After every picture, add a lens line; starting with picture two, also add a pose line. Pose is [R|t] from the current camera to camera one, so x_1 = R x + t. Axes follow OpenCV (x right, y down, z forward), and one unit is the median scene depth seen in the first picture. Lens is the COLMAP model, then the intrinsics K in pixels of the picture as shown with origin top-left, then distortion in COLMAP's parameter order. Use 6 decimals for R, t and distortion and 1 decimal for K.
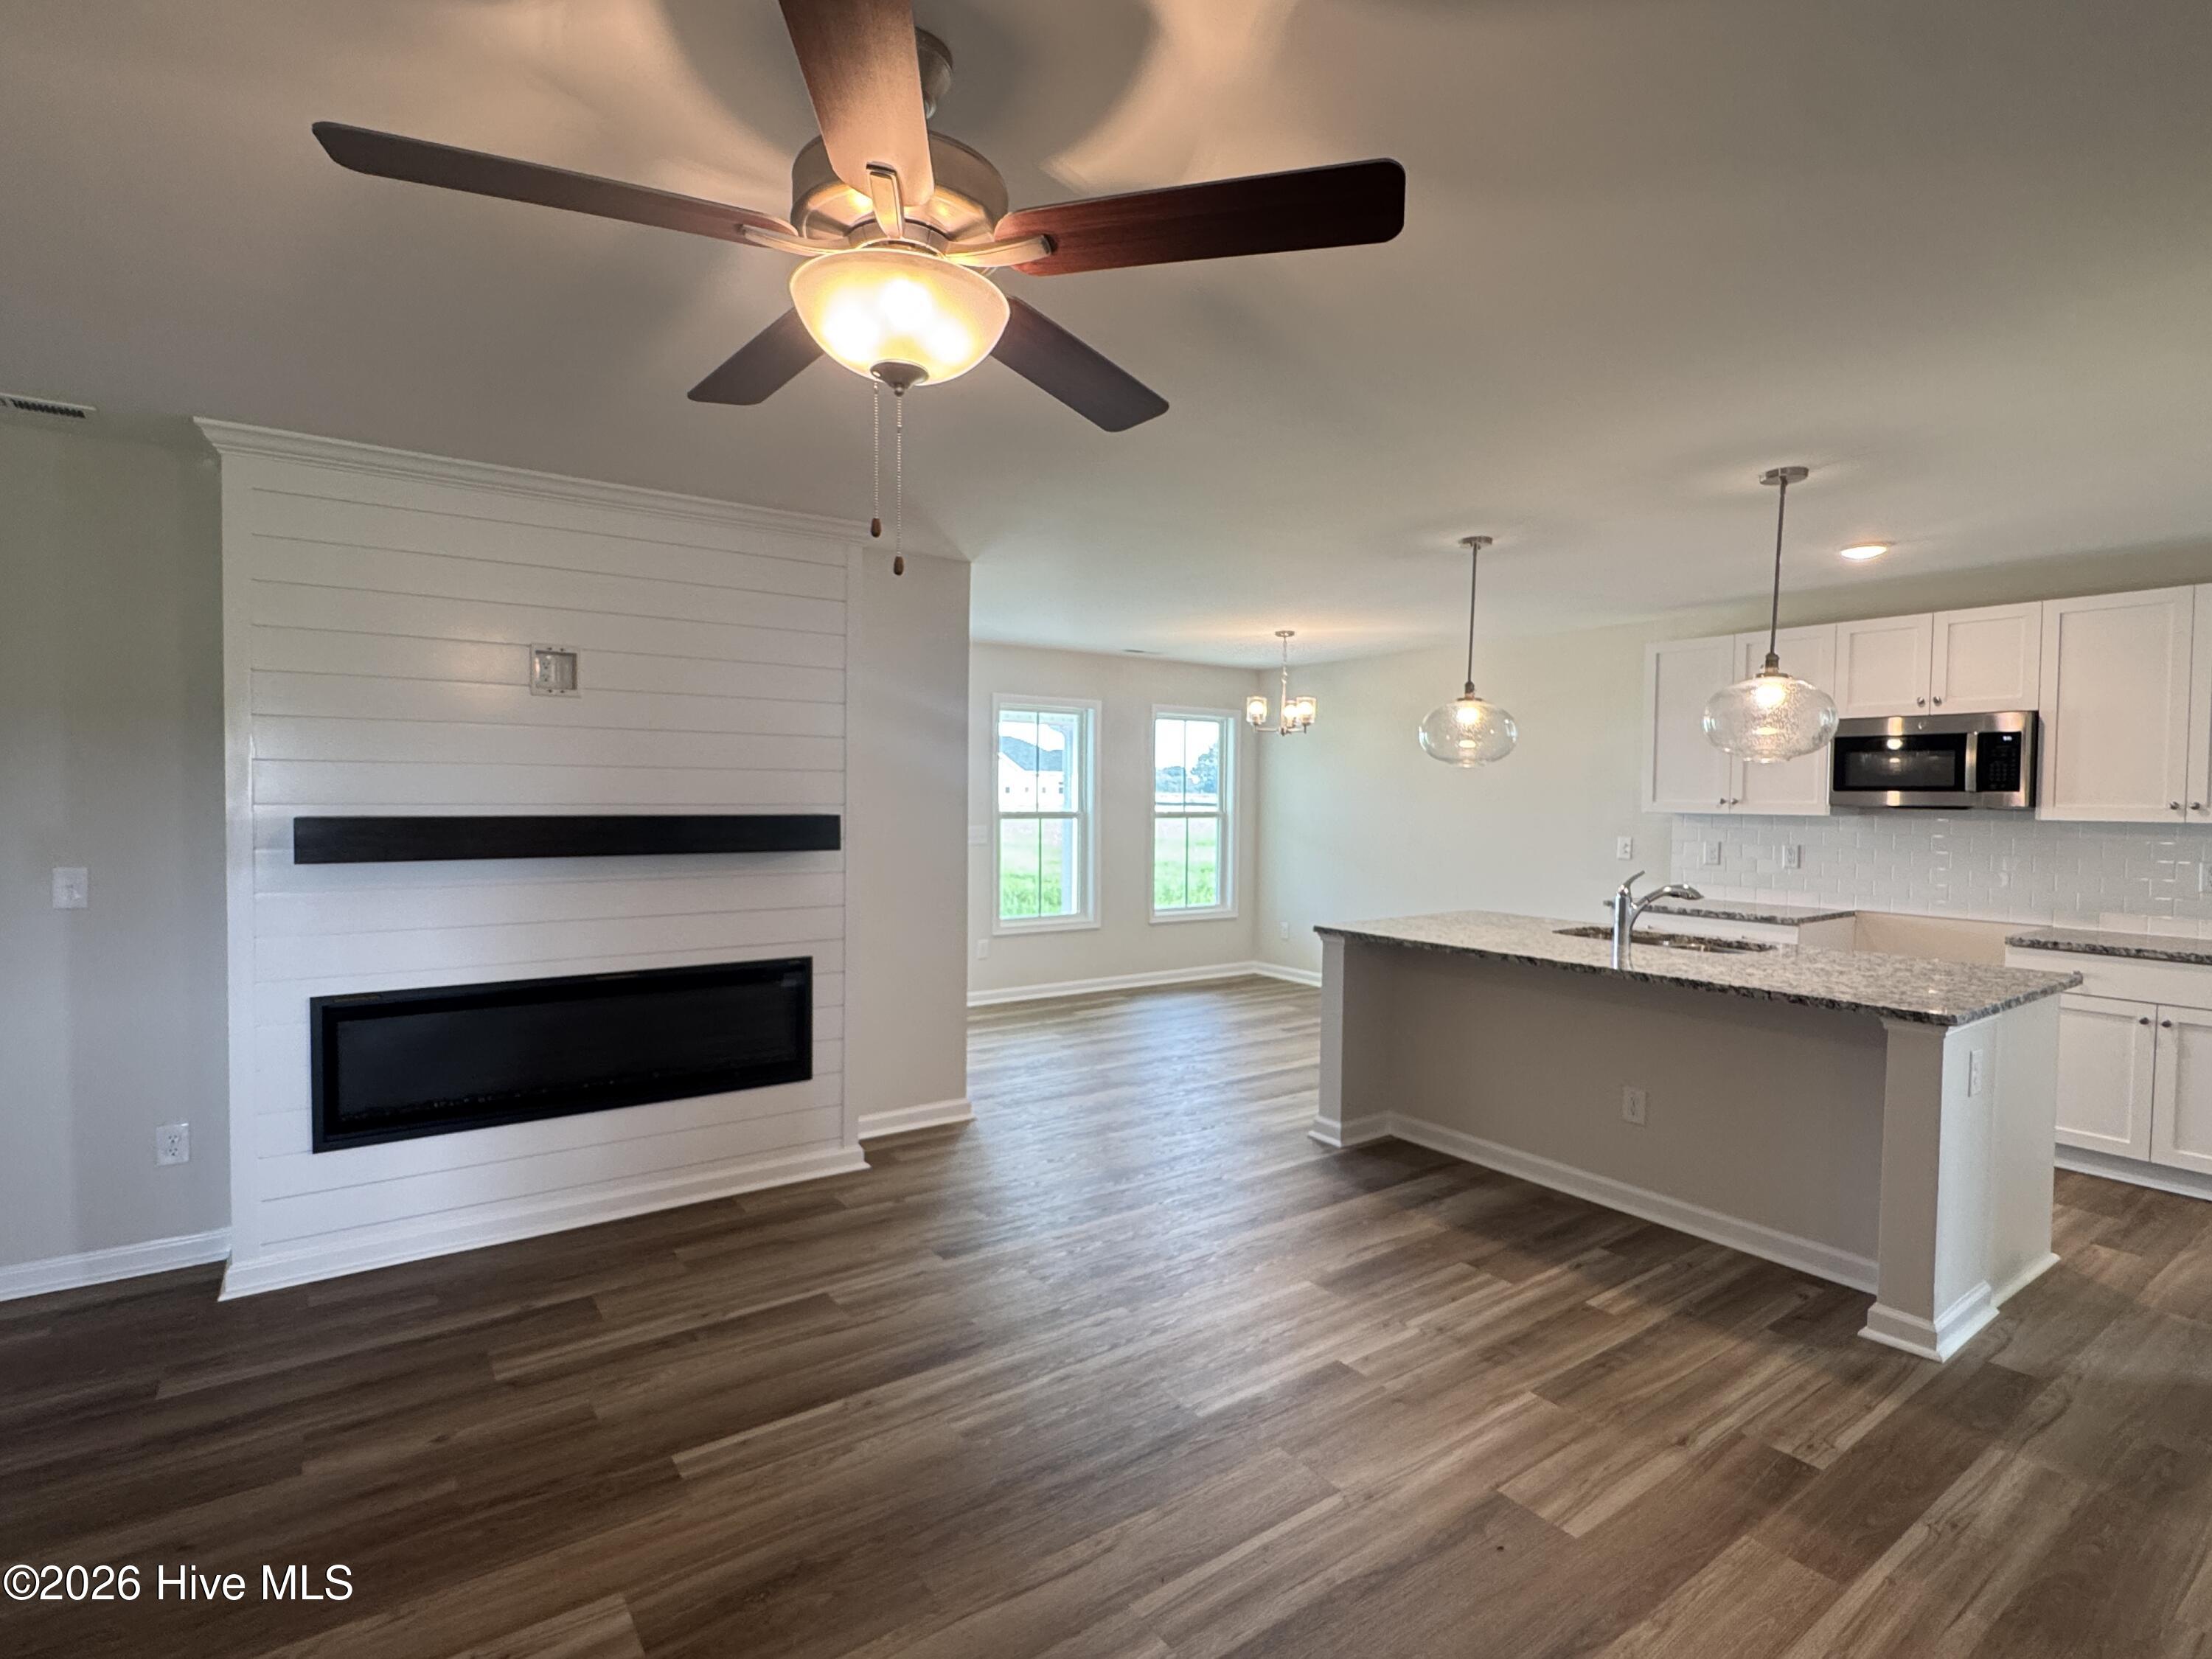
lens RADIAL K [[1094.4, 0, 1106.0], [0, 1094.4, 829.5], [0, 0, 1]] dist [-0.004767, 0.000693]
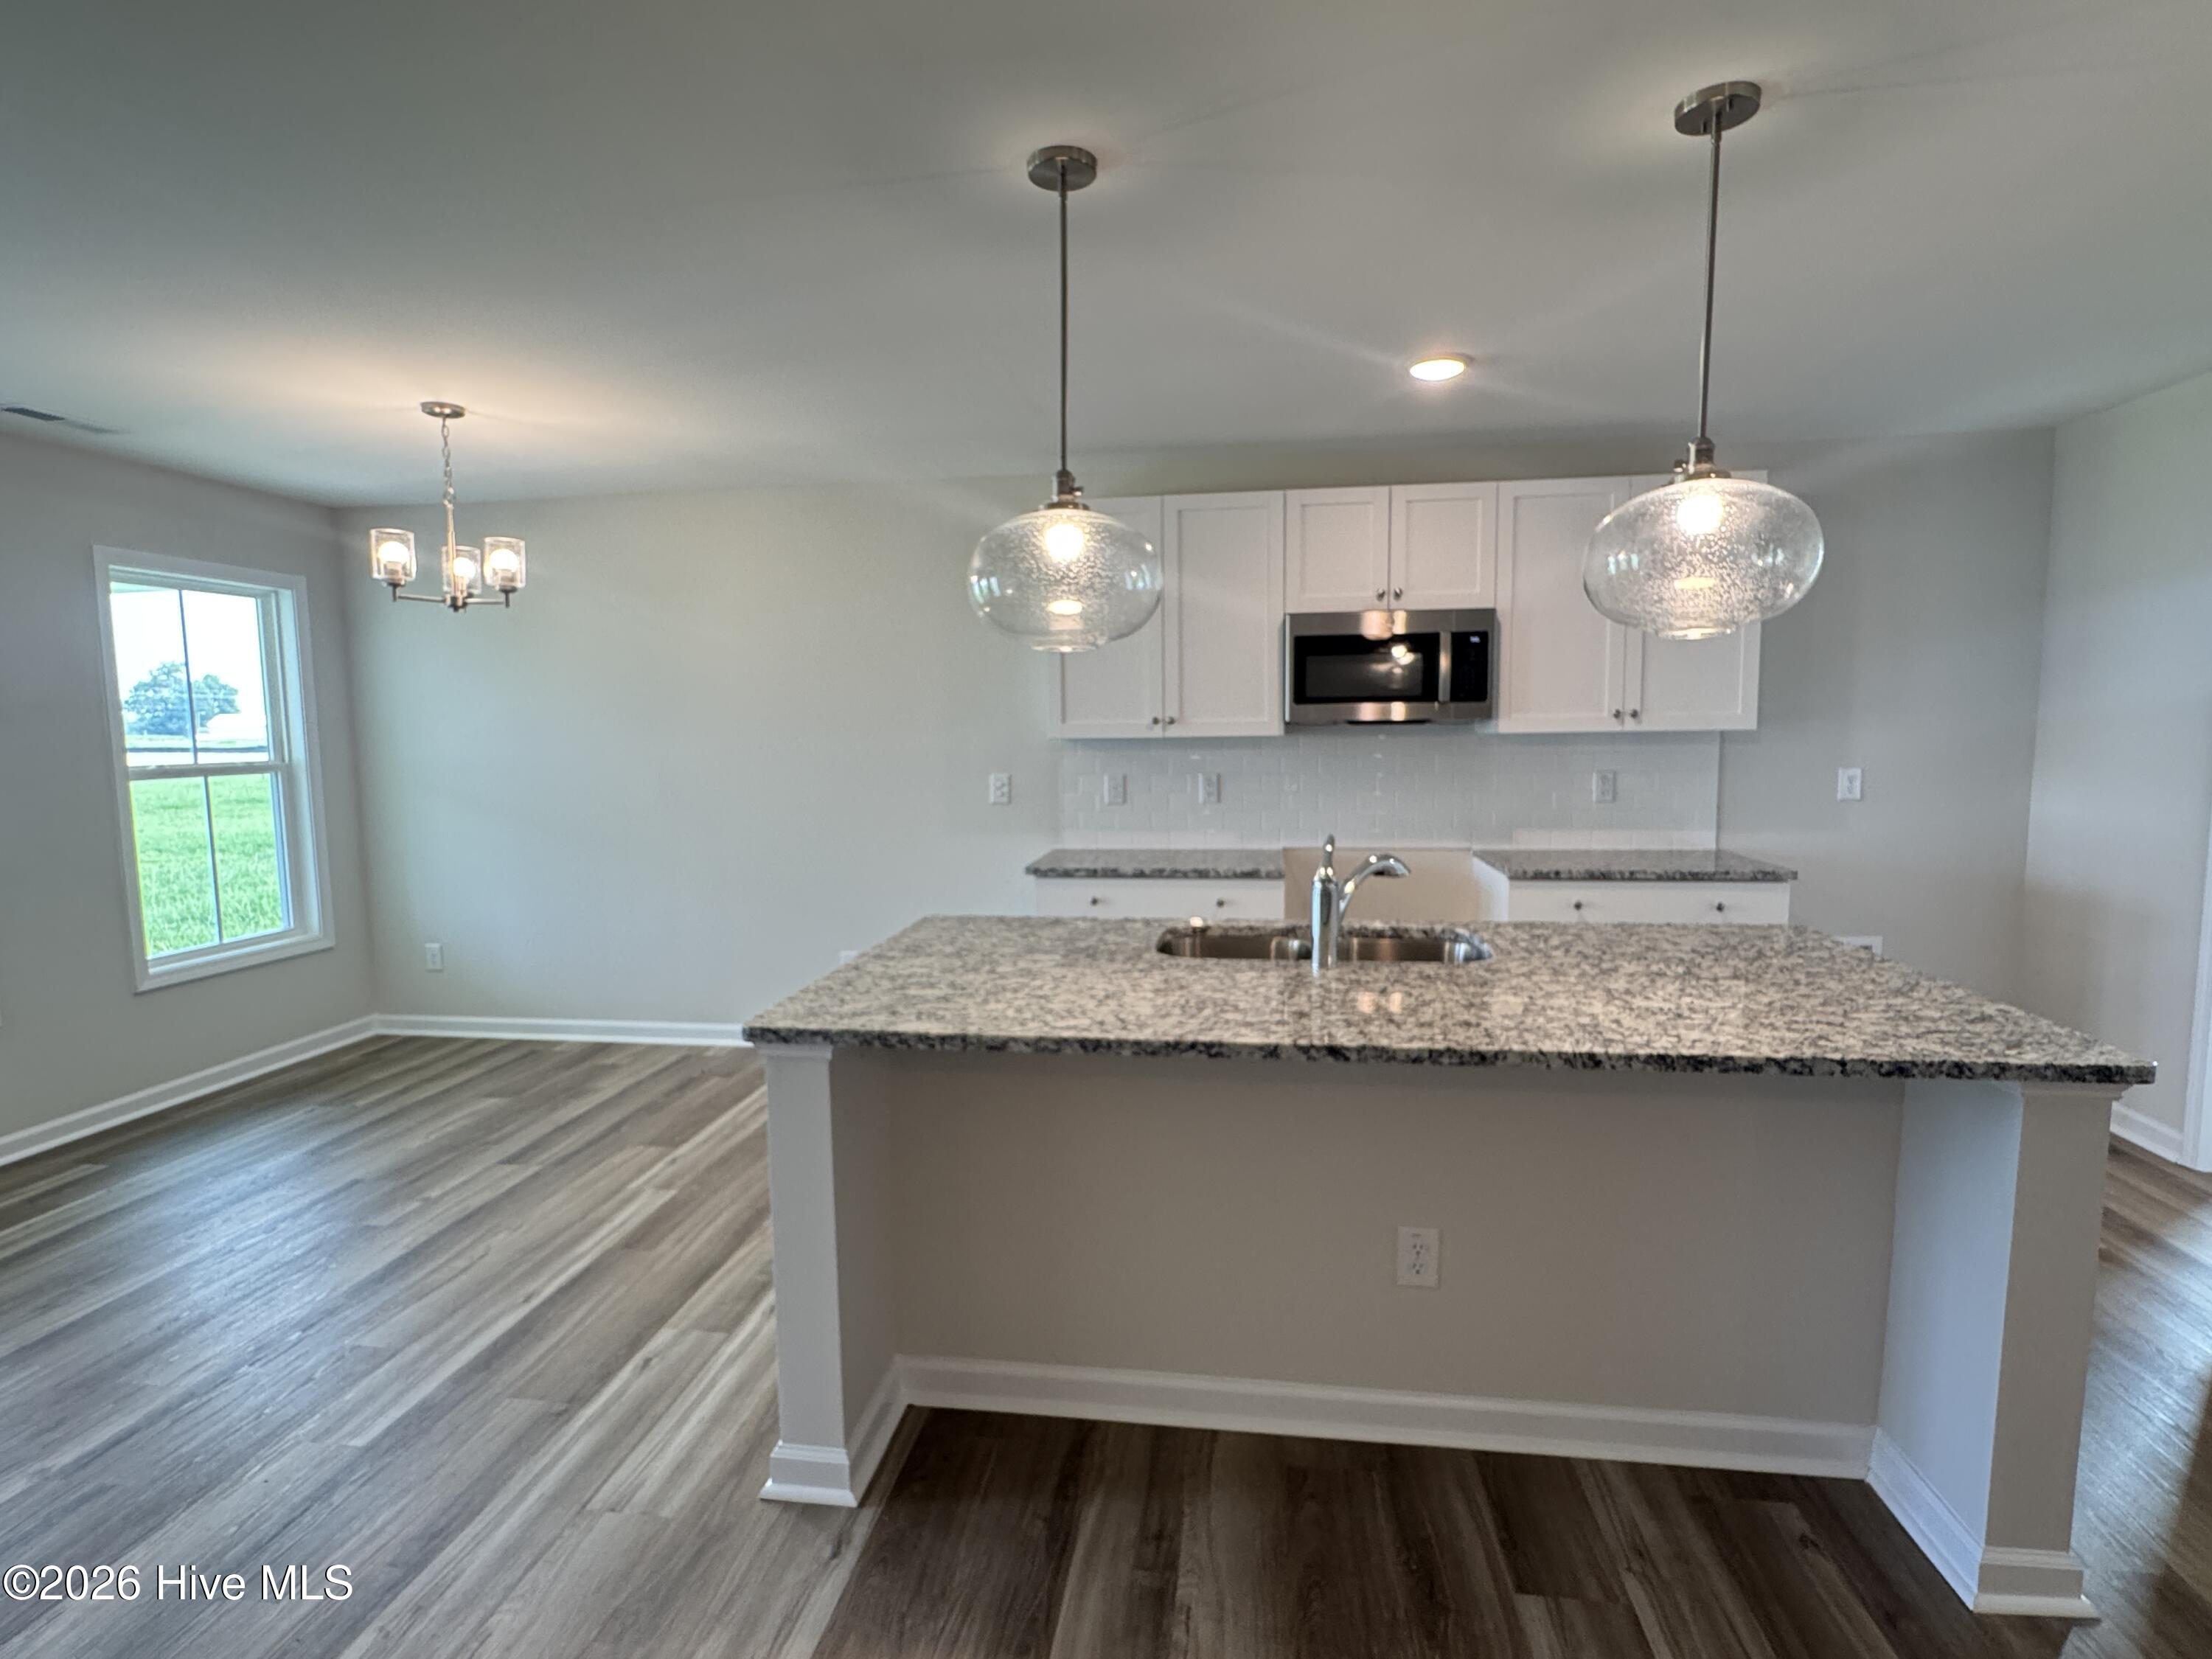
lens RADIAL K [[1094.4, 0, 1106.0], [0, 1094.4, 829.5], [0, 0, 1]] dist [-0.004767, 0.000693]
pose [[0.688782, -0.088492, 0.719547, -0.015998], [0.044030, 0.995796, 0.080318, -0.021573], [-0.723630, -0.023640, 0.689783, 0.823594]]
